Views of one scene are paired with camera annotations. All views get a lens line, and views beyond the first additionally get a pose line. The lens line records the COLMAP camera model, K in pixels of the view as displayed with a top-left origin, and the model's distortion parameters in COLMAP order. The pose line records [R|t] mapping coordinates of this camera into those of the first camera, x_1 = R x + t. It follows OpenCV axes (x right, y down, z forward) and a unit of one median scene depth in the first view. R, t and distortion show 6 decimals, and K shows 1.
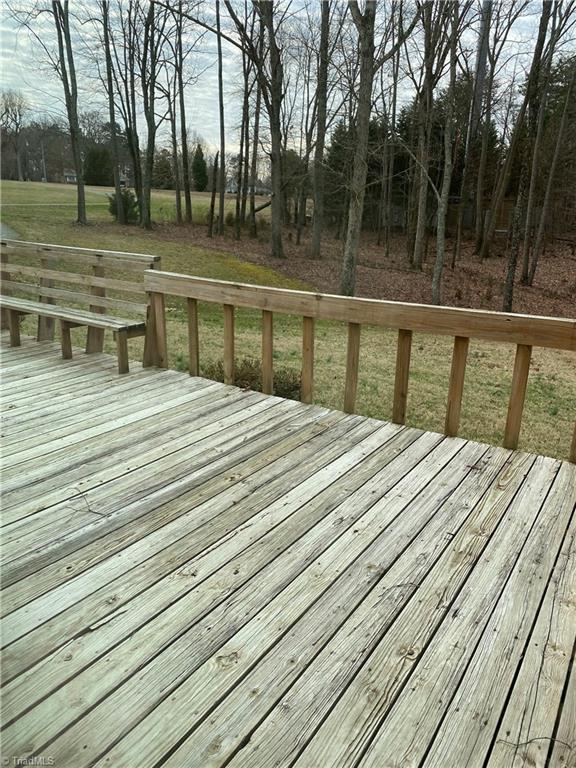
lens RADIAL K [[587.7, 0, 287.0], [0, 587.7, 382.7], [0, 0, 1]] dist [0.031343, -0.040671]
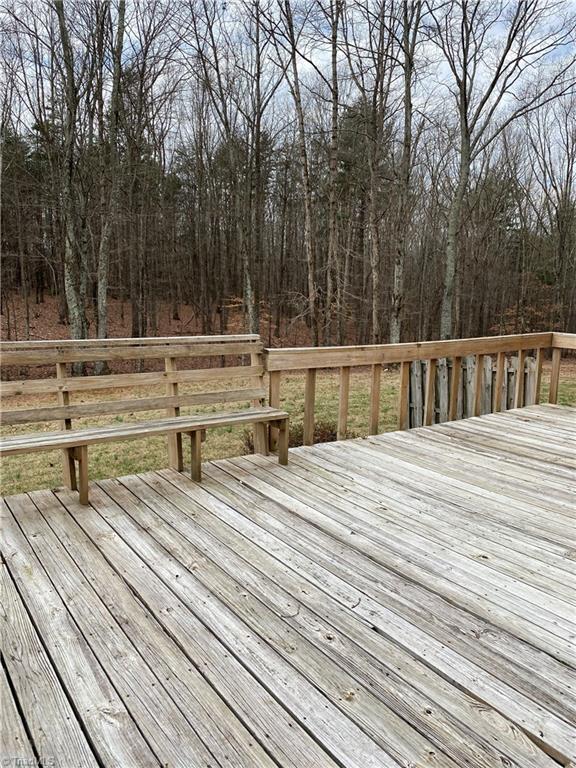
lens RADIAL K [[587.7, 0, 284.5], [0, 587.7, 380.4], [0, 0, 1]] dist [0.031343, -0.040671]
pose [[0.368851, -0.173505, 0.913151, -1.342698], [0.254105, 0.963822, 0.080492, -0.262140], [-0.894080, 0.202346, 0.399595, 0.777259]]
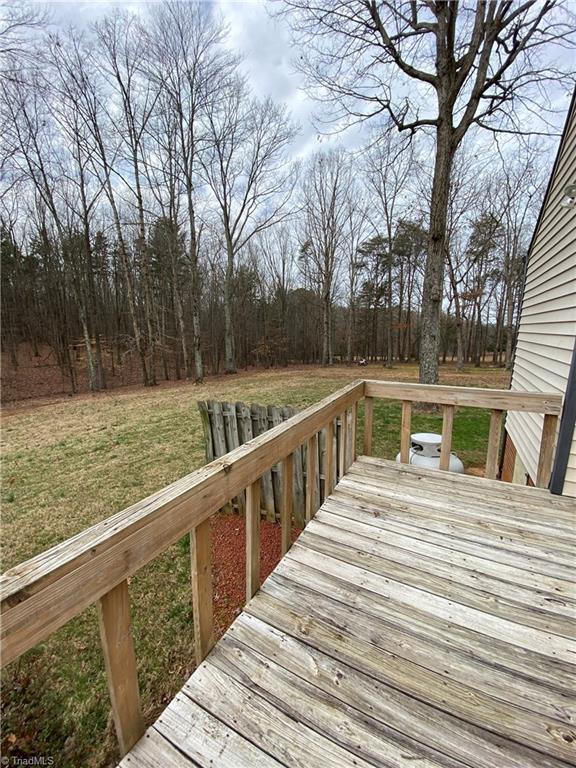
lens RADIAL K [[309.9, 0, 287.5], [0, 309.9, 381.4], [0, 0, 1]] dist [0.015490, -0.013020]
pose [[-0.086014, -0.194720, 0.977080, -0.246092], [0.275896, 0.937706, 0.211160, -0.287260], [-0.957331, 0.287735, -0.026933, 0.953864]]
